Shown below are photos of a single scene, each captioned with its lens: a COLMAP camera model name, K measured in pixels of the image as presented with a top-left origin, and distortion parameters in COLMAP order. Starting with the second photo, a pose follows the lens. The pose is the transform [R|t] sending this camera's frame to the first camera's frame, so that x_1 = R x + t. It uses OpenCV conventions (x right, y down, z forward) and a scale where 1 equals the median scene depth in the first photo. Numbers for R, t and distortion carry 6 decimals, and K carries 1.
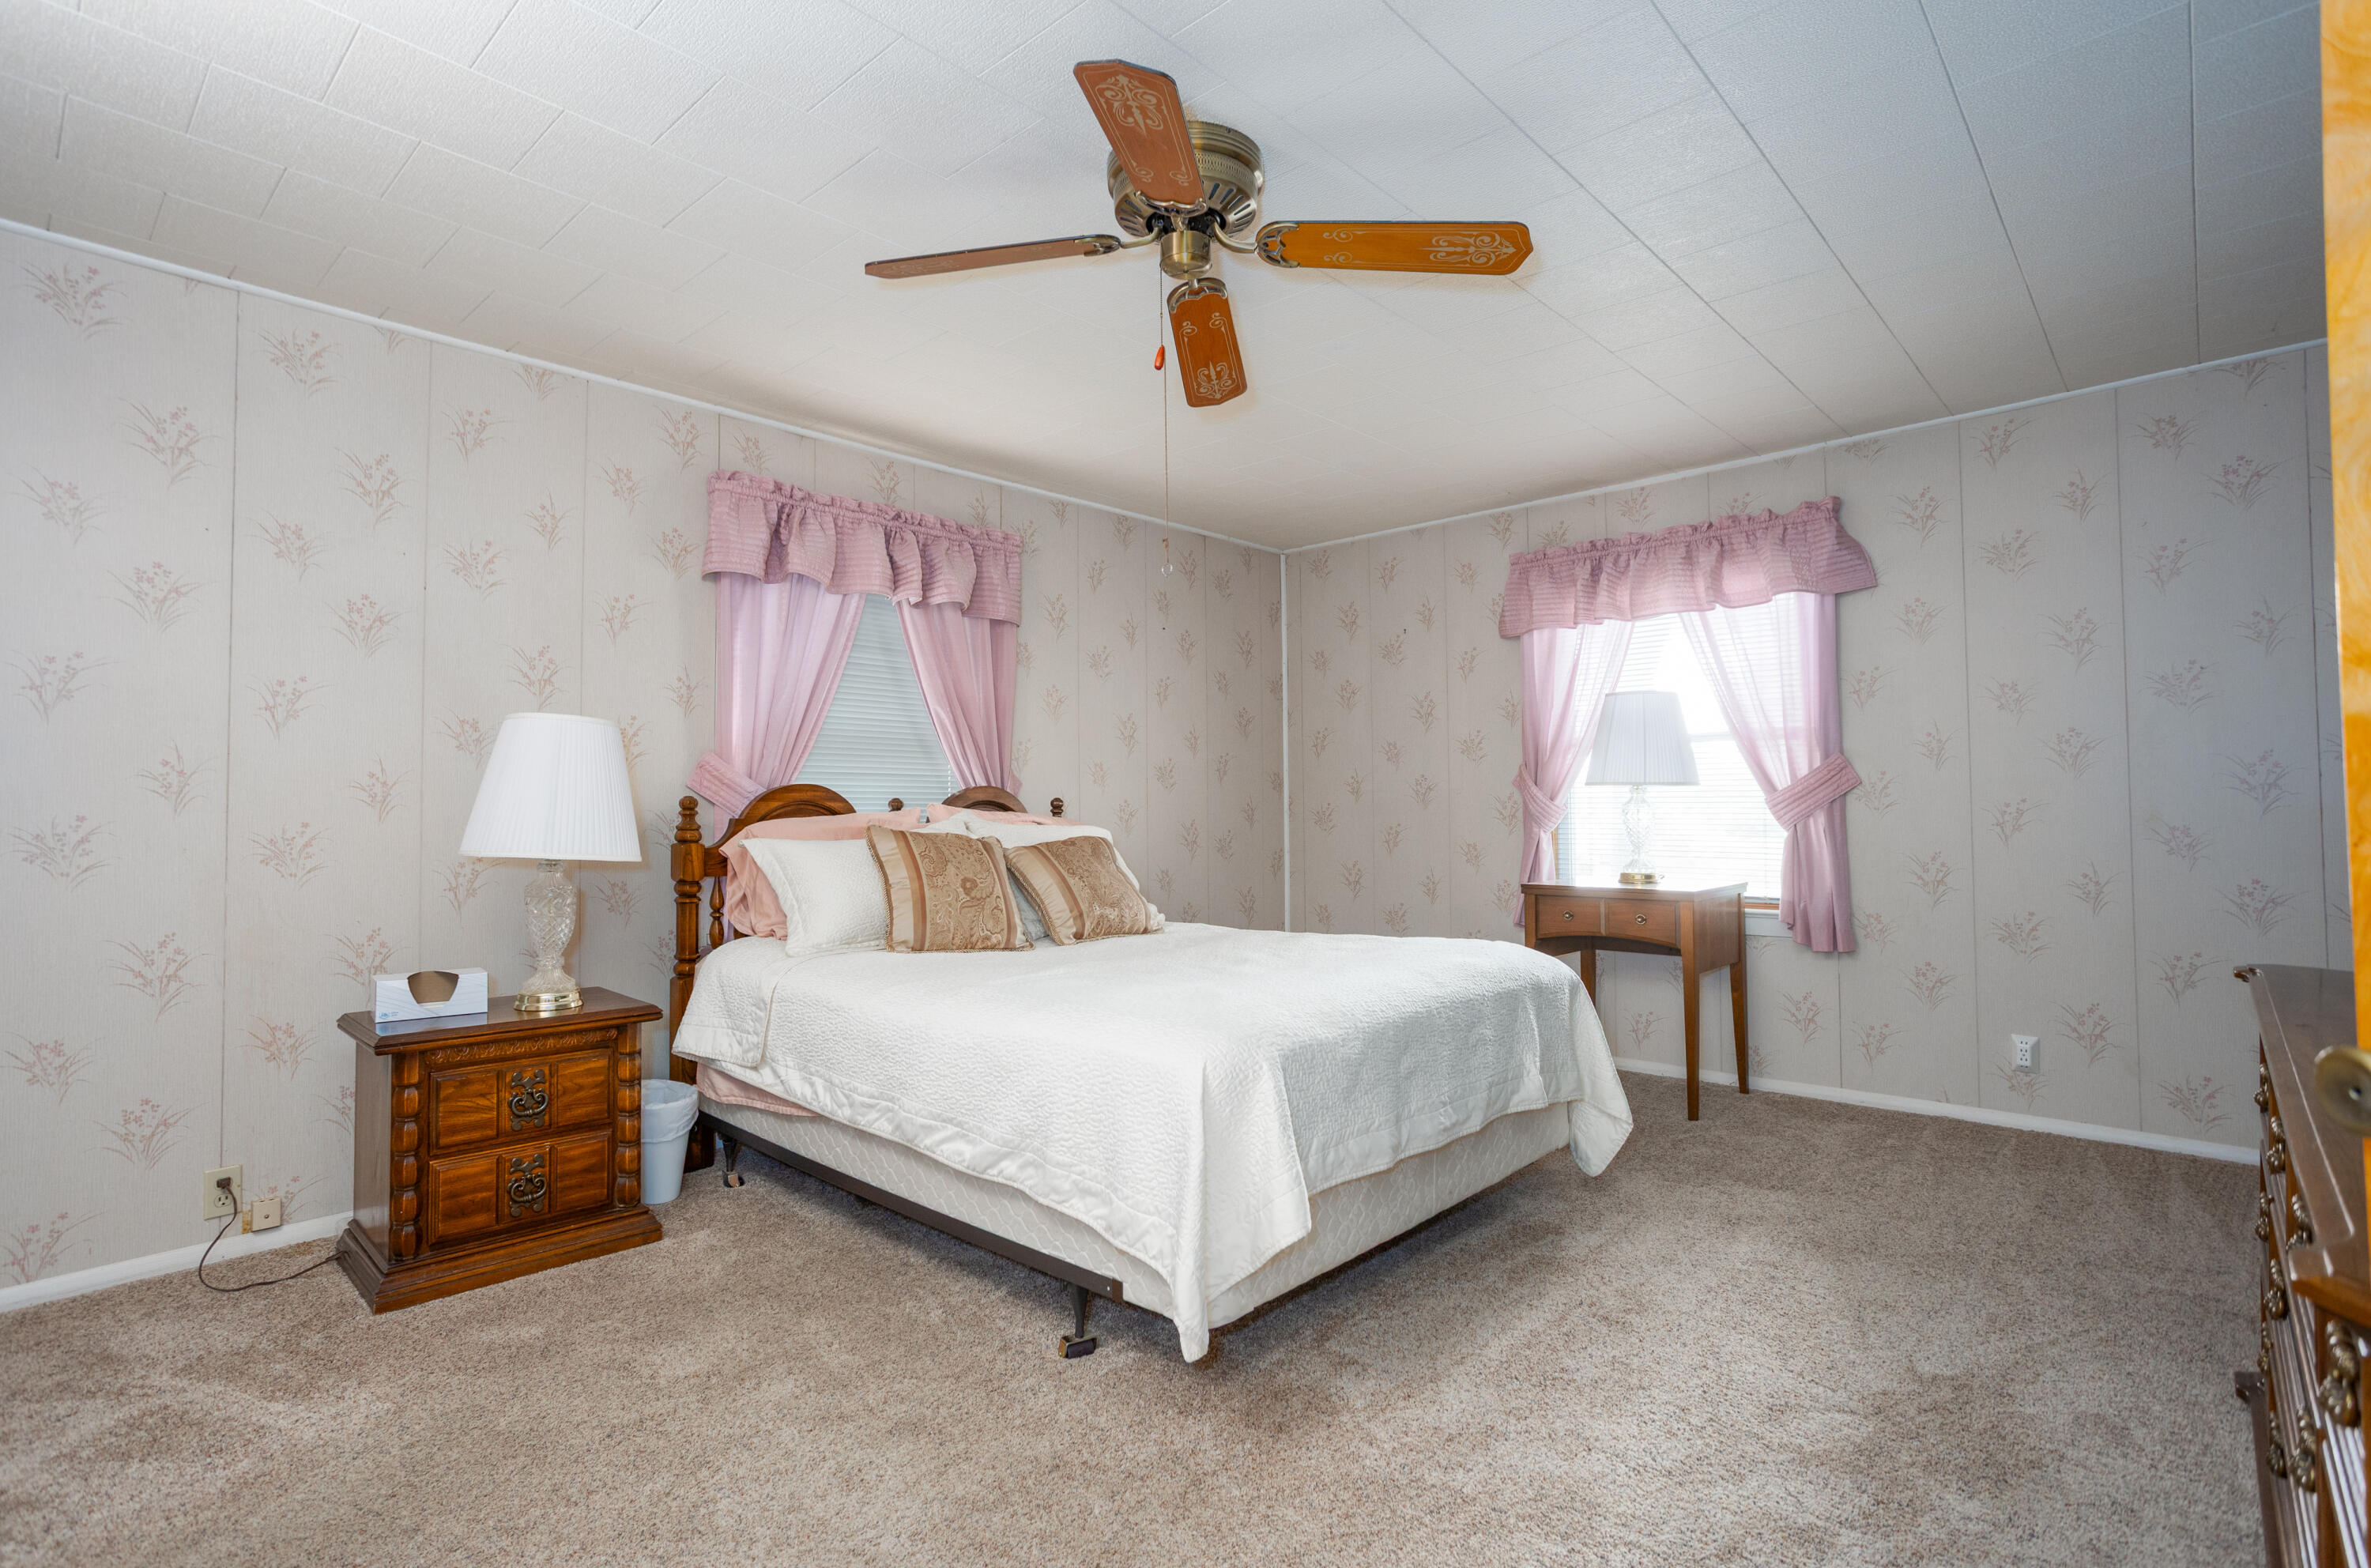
lens RADIAL K [[1153.2, 0, 1163.7], [0, 1153.2, 774.6], [0, 0, 1]] dist [-0.046687, 0.027955]
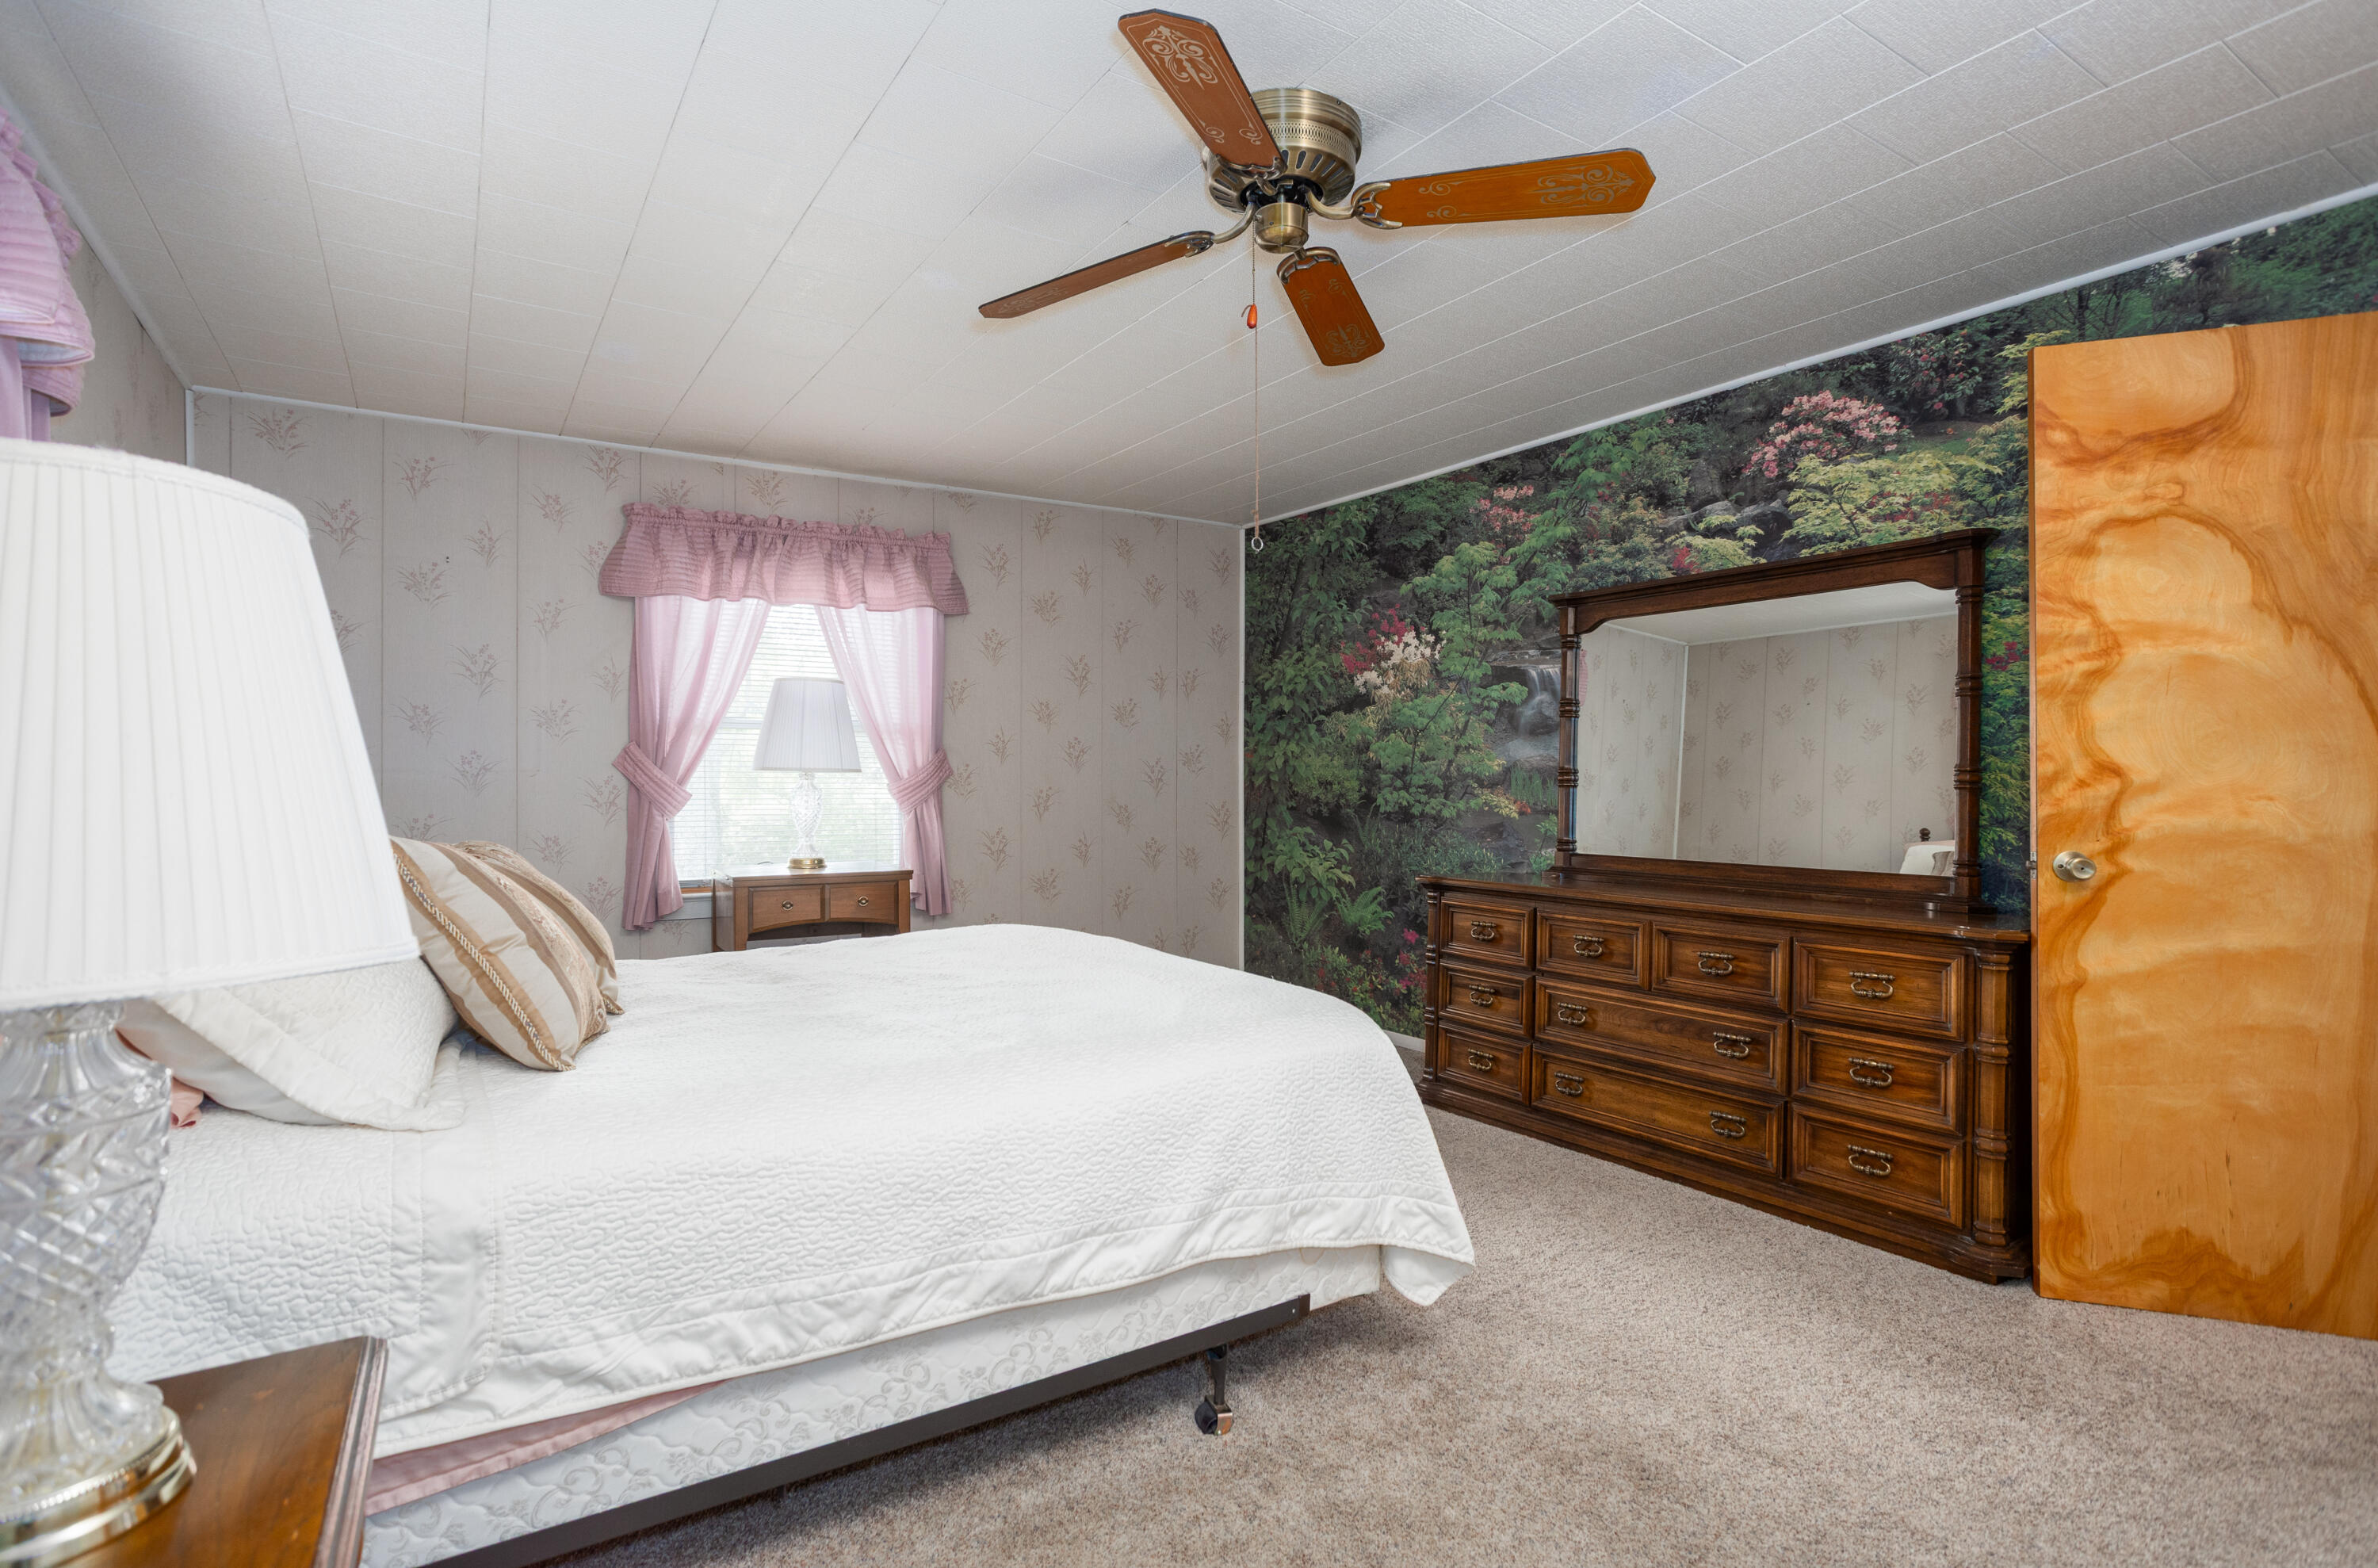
lens RADIAL K [[1156.7, 0, 1167.1], [0, 1156.7, 774.6], [0, 0, 1]] dist [-0.046687, 0.027955]
pose [[0.240666, 0.014776, 0.970495, -0.529280], [-0.026347, 0.999615, -0.008686, 0.013500], [-0.970250, -0.023479, 0.240963, 0.477433]]
